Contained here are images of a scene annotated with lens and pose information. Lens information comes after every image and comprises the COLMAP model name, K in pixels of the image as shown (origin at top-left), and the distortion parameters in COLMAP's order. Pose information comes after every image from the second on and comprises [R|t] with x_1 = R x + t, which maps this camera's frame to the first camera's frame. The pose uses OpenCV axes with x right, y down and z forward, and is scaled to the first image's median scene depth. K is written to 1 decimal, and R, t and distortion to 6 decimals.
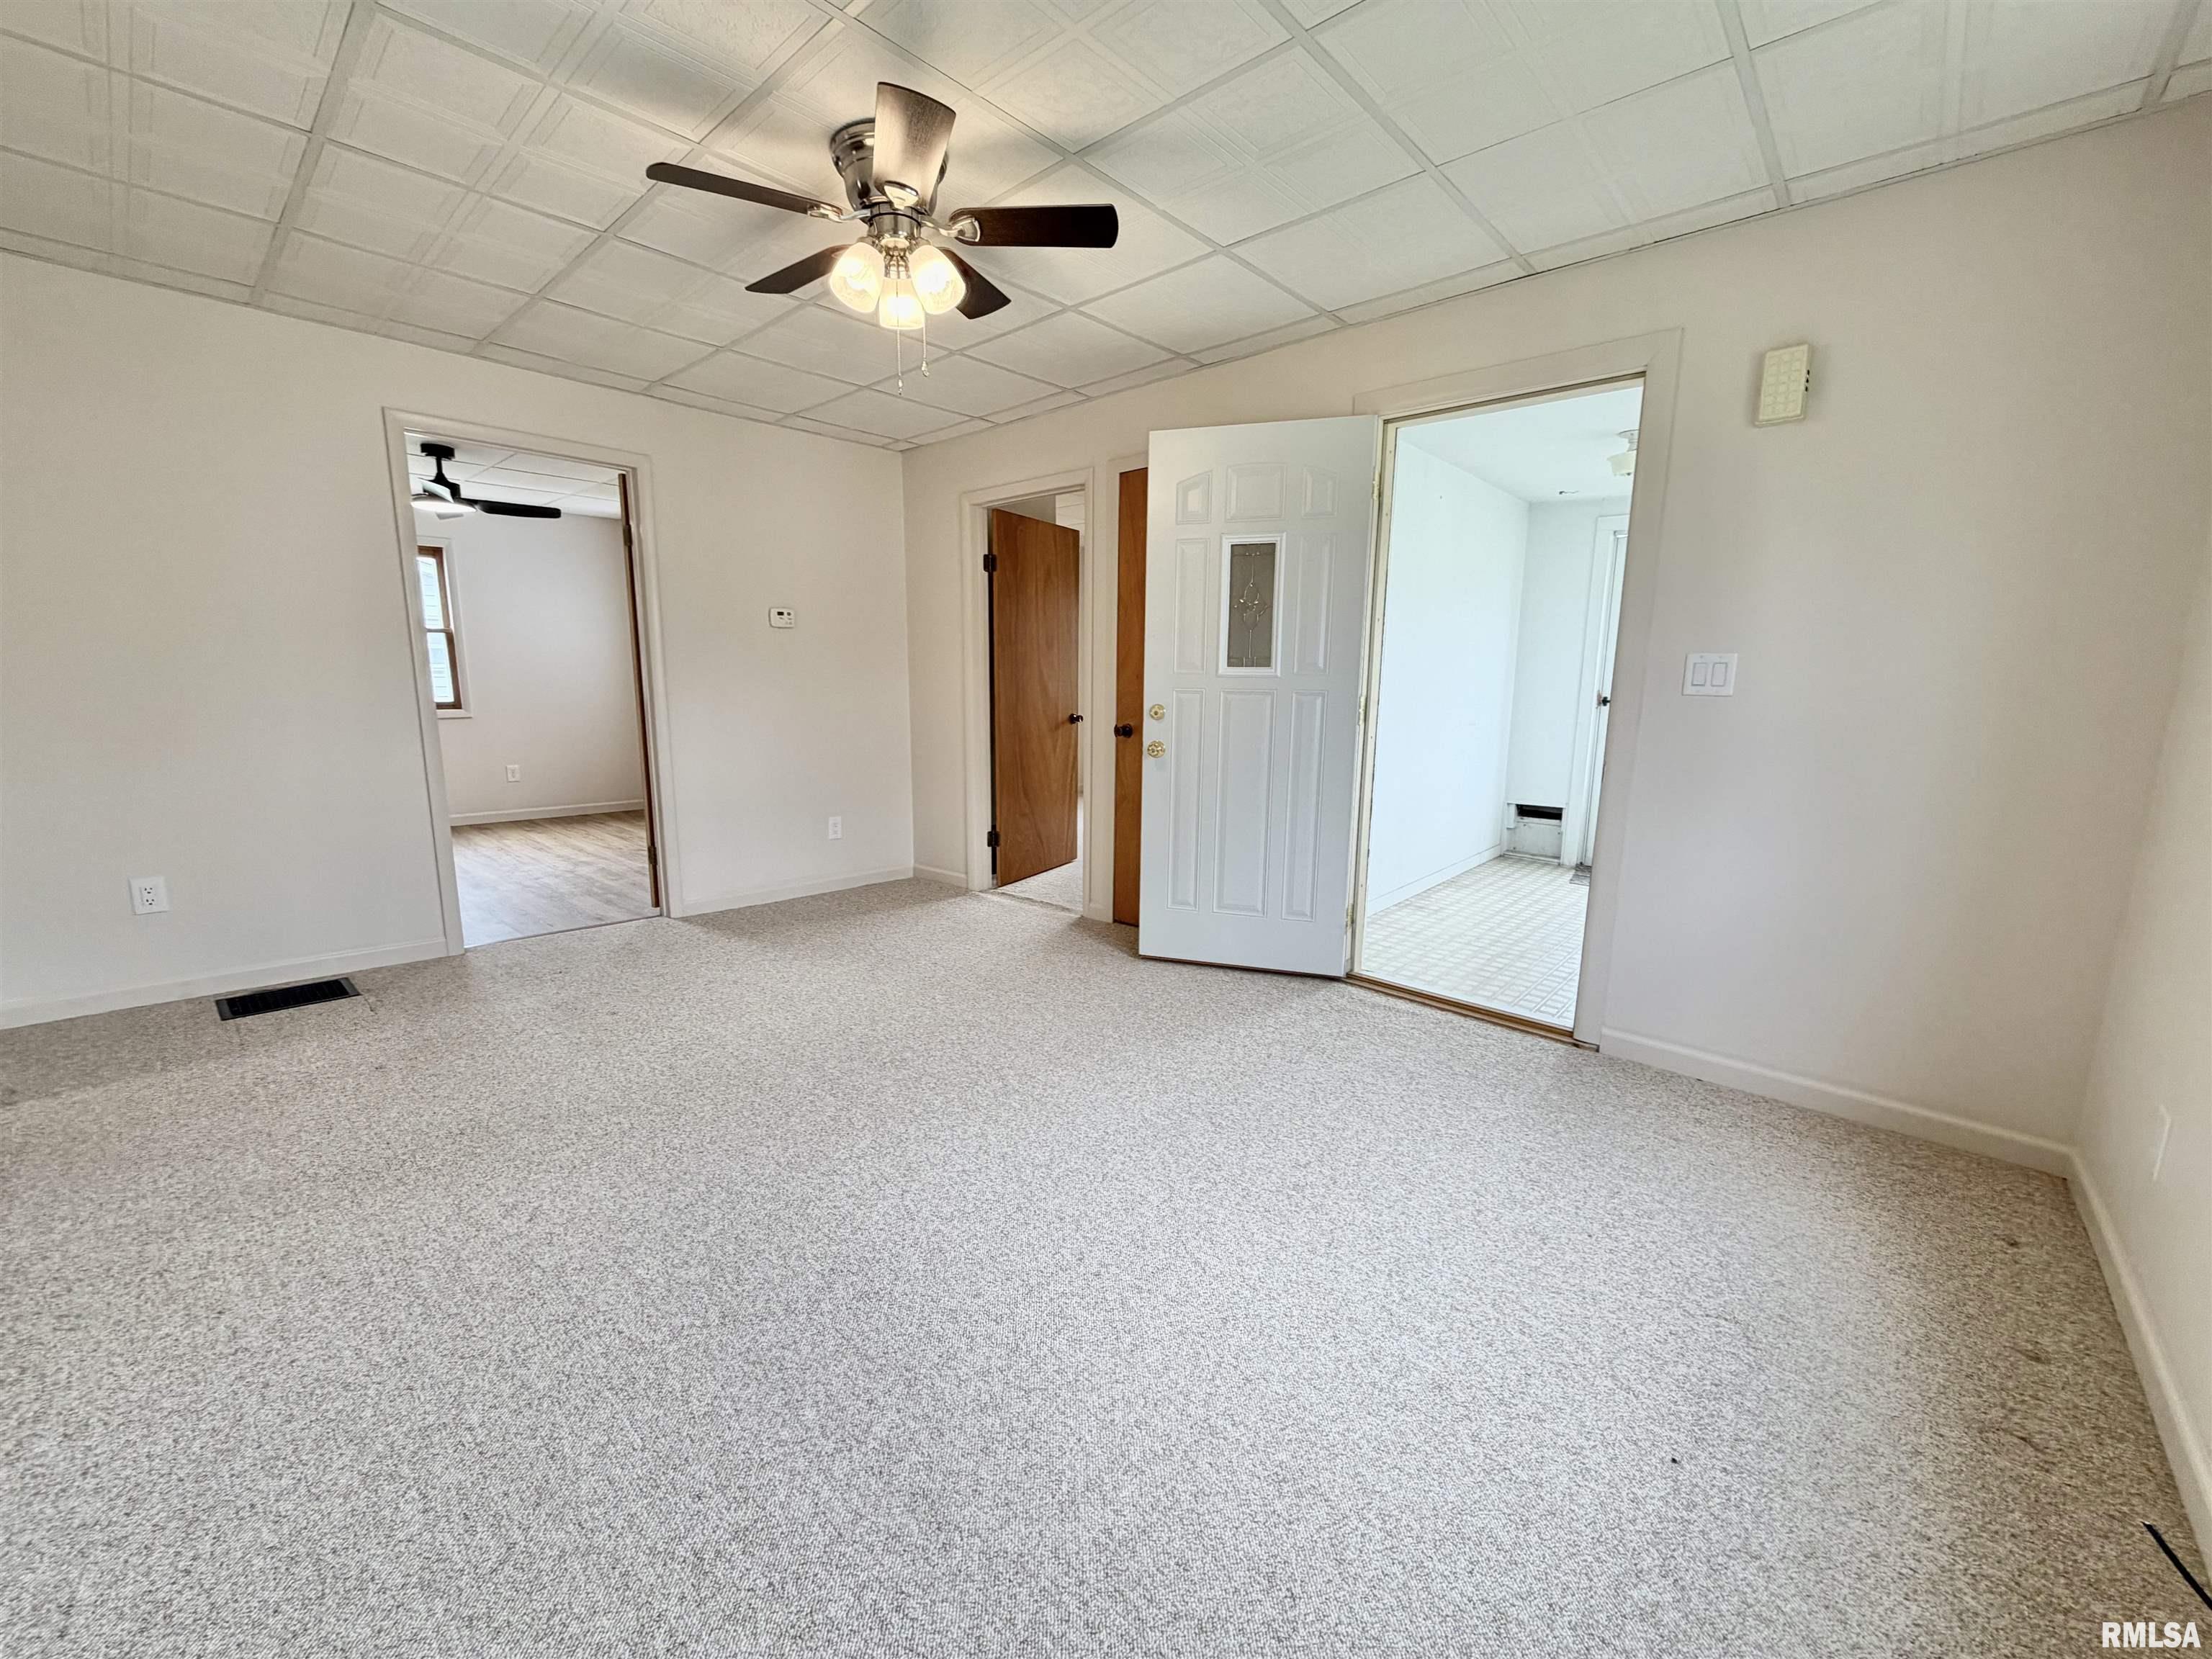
lens RADIAL K [[882.8, 0, 1099.8], [0, 882.8, 827.0], [0, 0, 1]] dist [-0.000261, -0.000303]
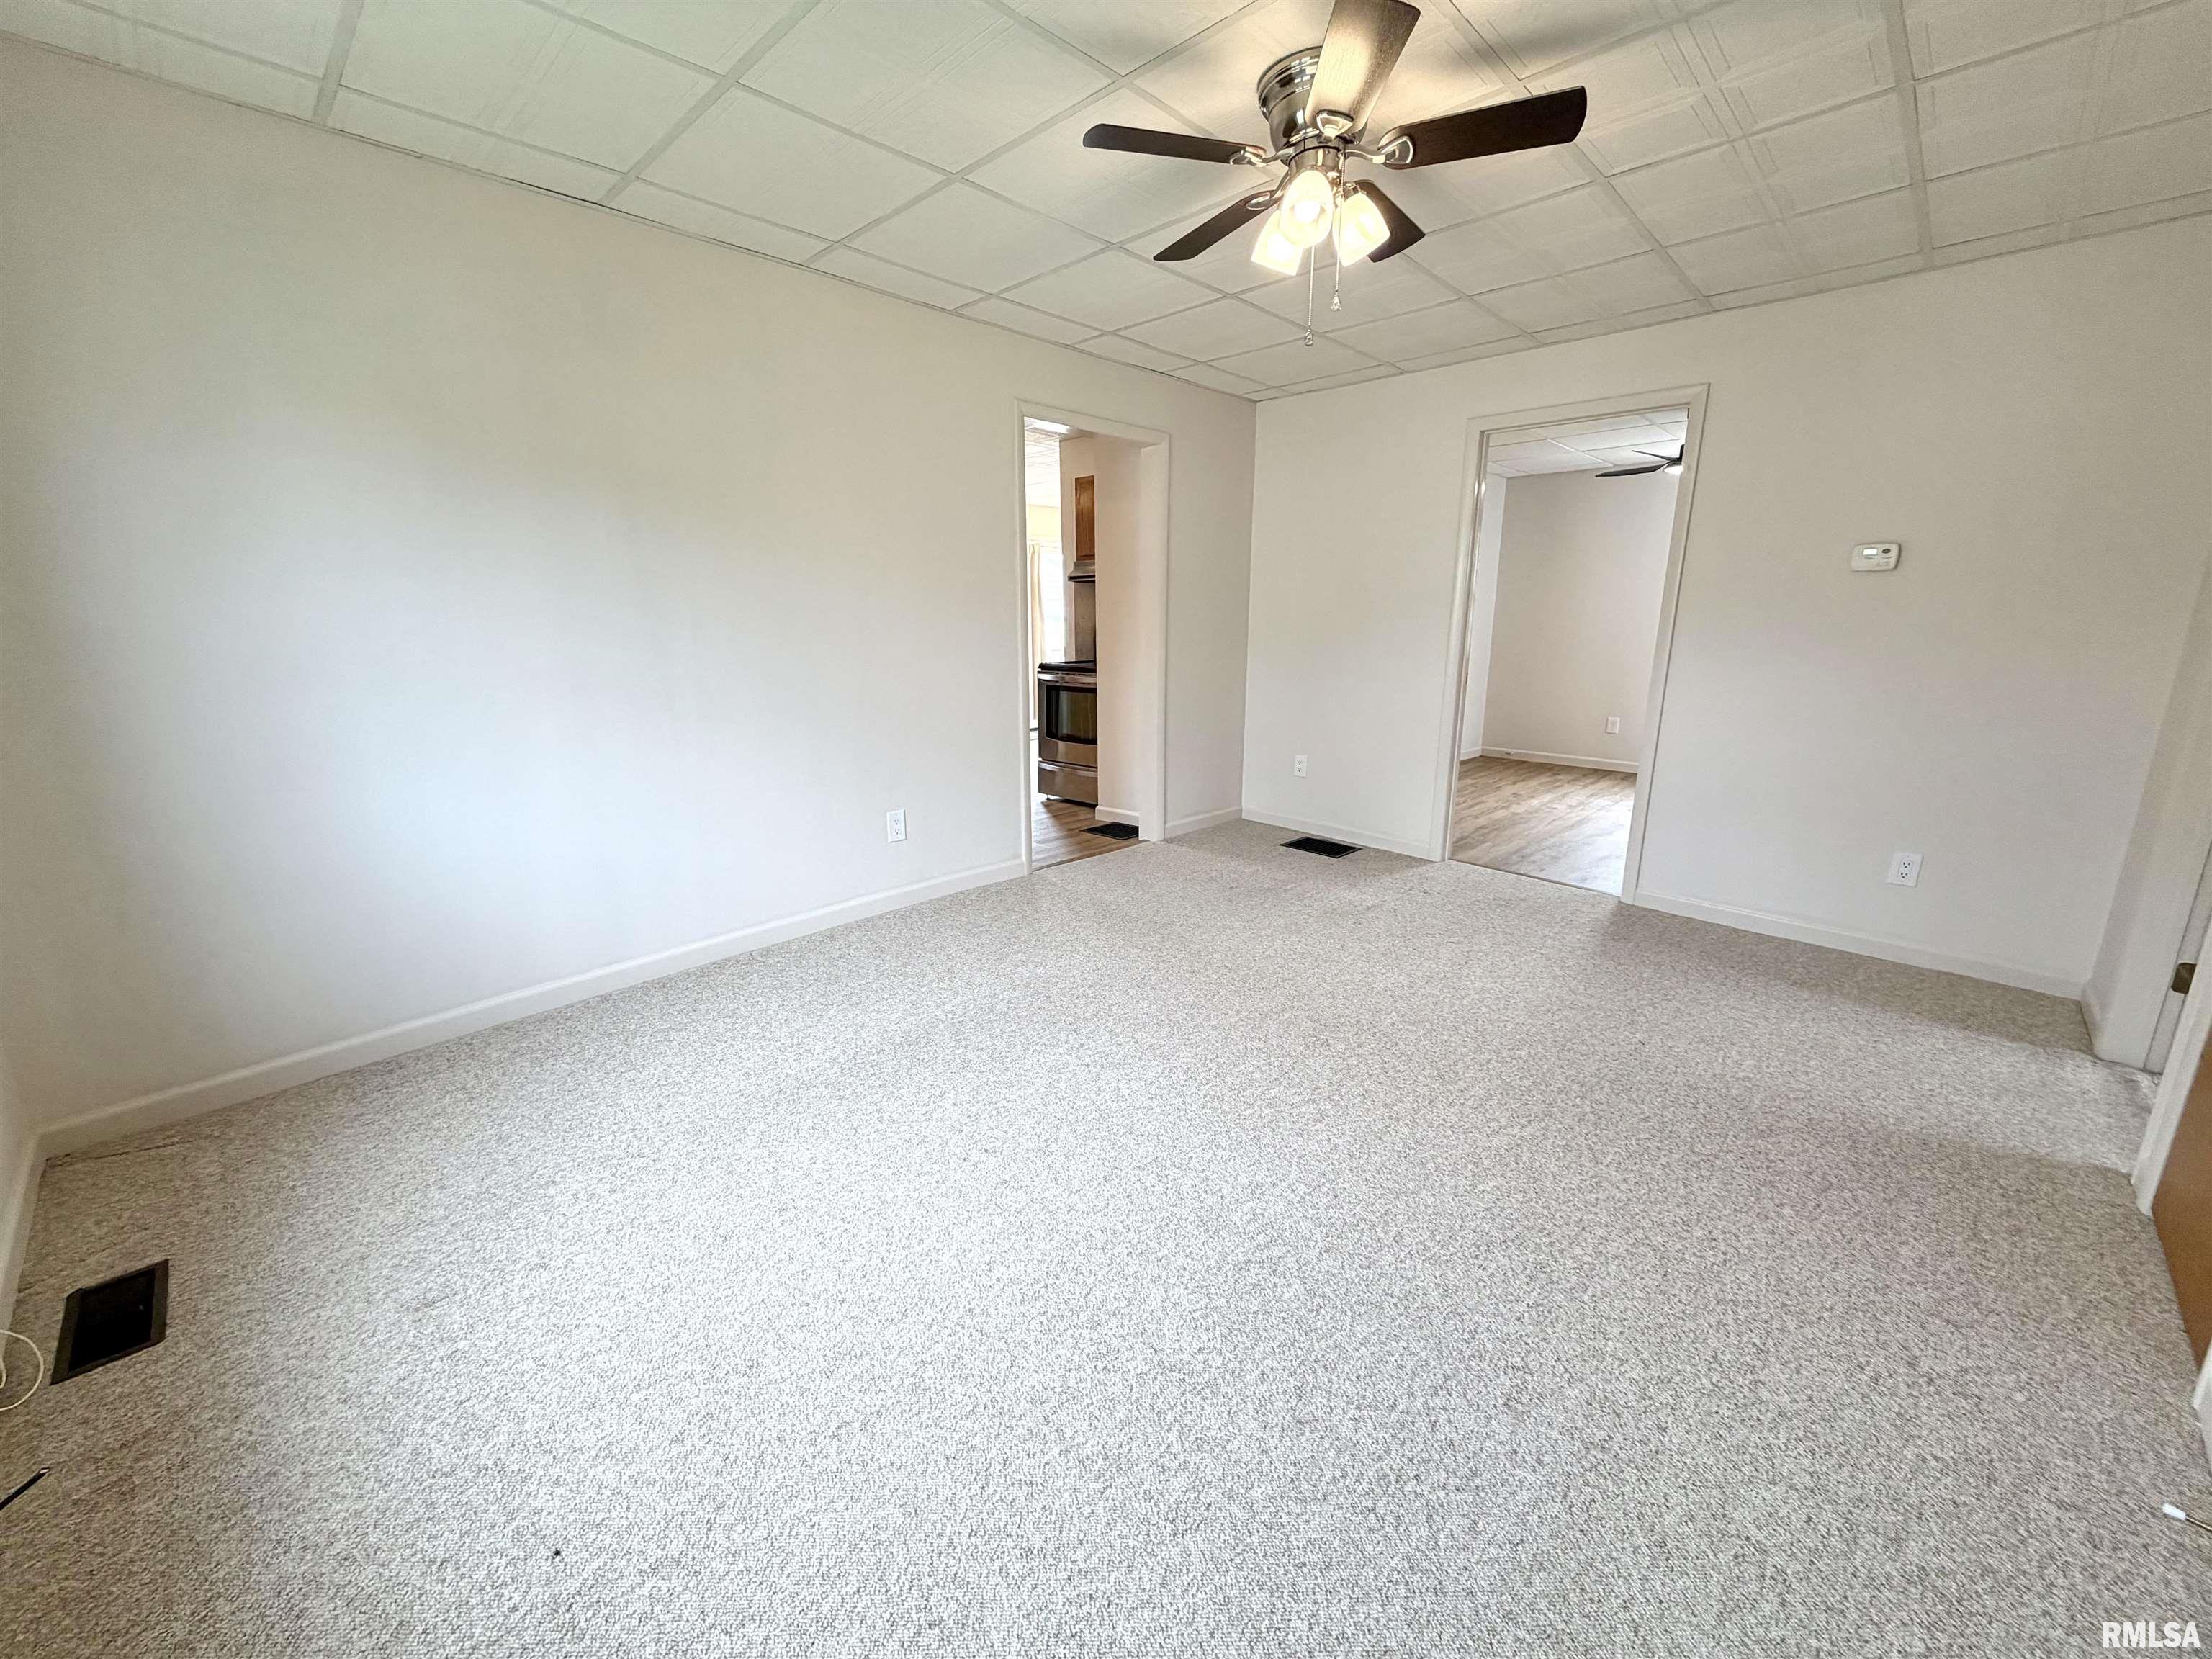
lens RADIAL K [[882.8, 0, 1099.8], [0, 882.8, 827.0], [0, 0, 1]] dist [-0.000261, -0.000303]
pose [[-0.039556, 0.223552, -0.973889, 0.582541], [-0.170944, 0.958769, 0.227025, -0.121961], [0.984486, 0.175461, 0.000290, 0.616291]]
